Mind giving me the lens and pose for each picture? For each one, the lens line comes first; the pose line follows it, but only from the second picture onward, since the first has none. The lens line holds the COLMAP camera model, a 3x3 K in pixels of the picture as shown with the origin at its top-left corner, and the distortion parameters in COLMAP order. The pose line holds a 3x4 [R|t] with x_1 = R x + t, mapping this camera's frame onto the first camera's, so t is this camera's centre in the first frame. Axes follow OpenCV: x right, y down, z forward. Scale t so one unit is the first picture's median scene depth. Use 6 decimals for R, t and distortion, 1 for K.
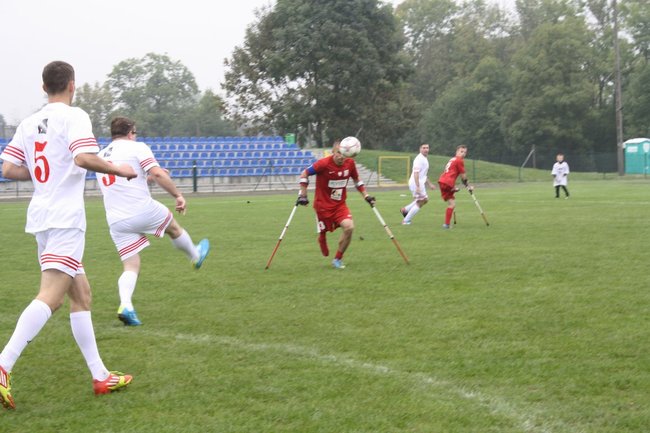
lens RADIAL K [[1598.7, 0, 325.0], [0, 1598.7, 216.5], [0, 0, 1]] dist [0.066584, 0.518814]
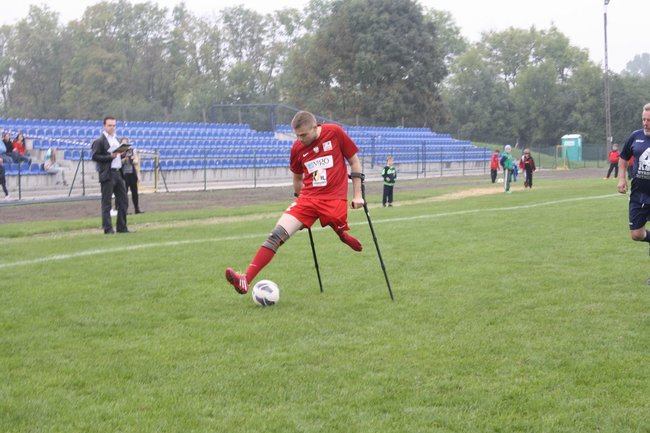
lens RADIAL K [[1598.7, 0, 325.0], [0, 1598.7, 216.5], [0, 0, 1]] dist [0.066584, 0.518814]
pose [[0.876904, -0.013397, 0.480479, -0.582343], [0.014842, 0.999890, 0.000791, 0.010584], [-0.480436, 0.006438, 0.877006, 0.017999]]
